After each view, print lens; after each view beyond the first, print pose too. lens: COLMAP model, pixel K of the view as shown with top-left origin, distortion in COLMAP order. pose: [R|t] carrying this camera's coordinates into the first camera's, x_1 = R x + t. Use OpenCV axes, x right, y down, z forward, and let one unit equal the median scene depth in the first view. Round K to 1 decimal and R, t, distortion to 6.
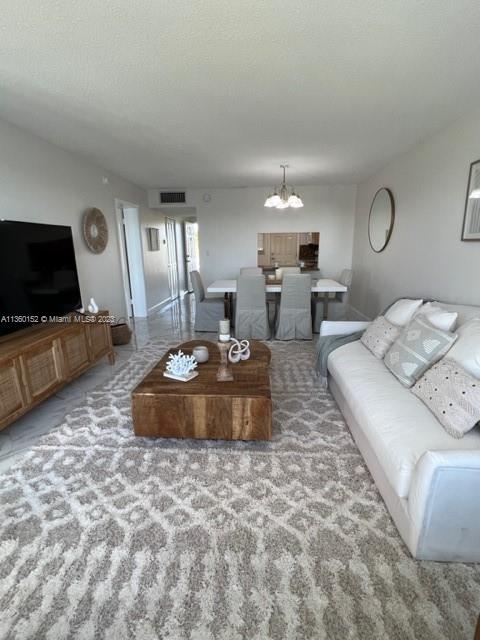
lens RADIAL K [[303.5, 0, 240.0], [0, 303.5, 320.0], [0, 0, 1]] dist [-0.003160, 0.000556]
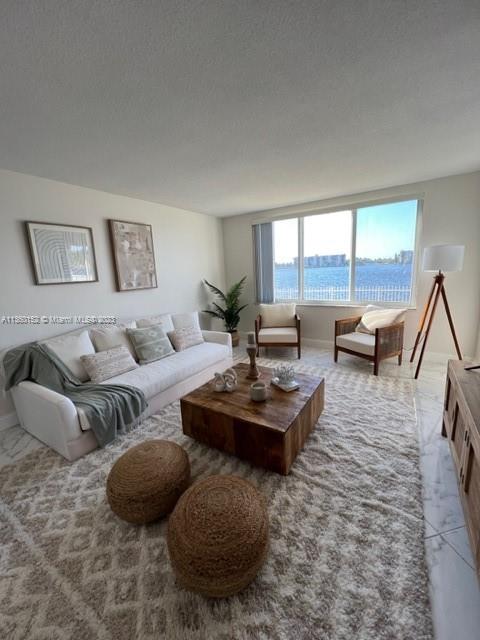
lens RADIAL K [[255.6, 0, 240.0], [0, 255.6, 320.0], [0, 0, 1]] dist [-0.002059, -0.000065]
pose [[-0.872136, -0.047128, 0.486988, -0.513493], [0.167546, 0.906400, 0.387771, -0.455090], [-0.459681, 0.419783, -0.782609, 1.705286]]
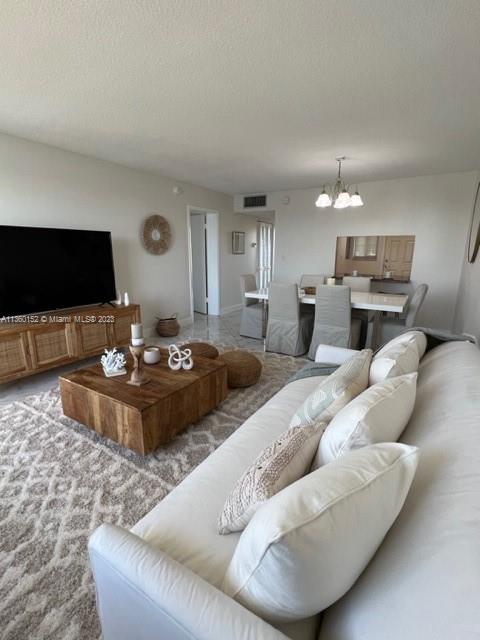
lens RADIAL K [[303.5, 0, 240.0], [0, 303.5, 320.0], [0, 0, 1]] dist [-0.003160, 0.000556]
pose [[0.880488, 0.125298, -0.457211, 0.644347], [-0.129555, 0.991324, 0.022176, -0.073539], [0.456022, 0.039708, 0.889082, 0.243678]]
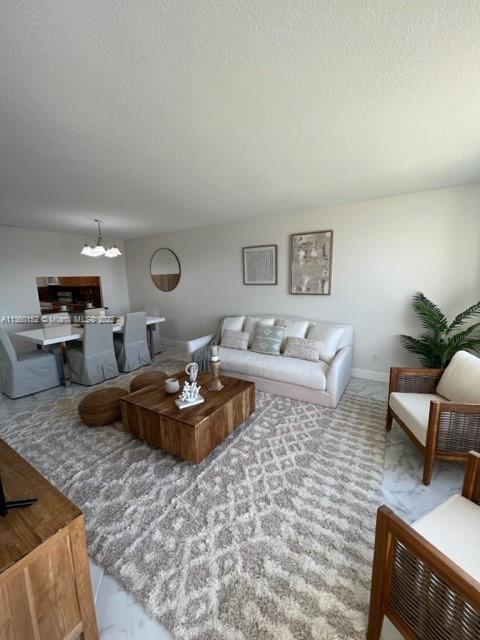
lens RADIAL K [[255.6, 0, 240.0], [0, 255.6, 320.0], [0, 0, 1]] dist [-0.002059, -0.000065]
pose [[0.470150, -0.142194, 0.871057, -0.911578], [0.225226, 0.973590, 0.037367, -0.121369], [-0.853365, 0.178616, 0.489759, 0.278106]]
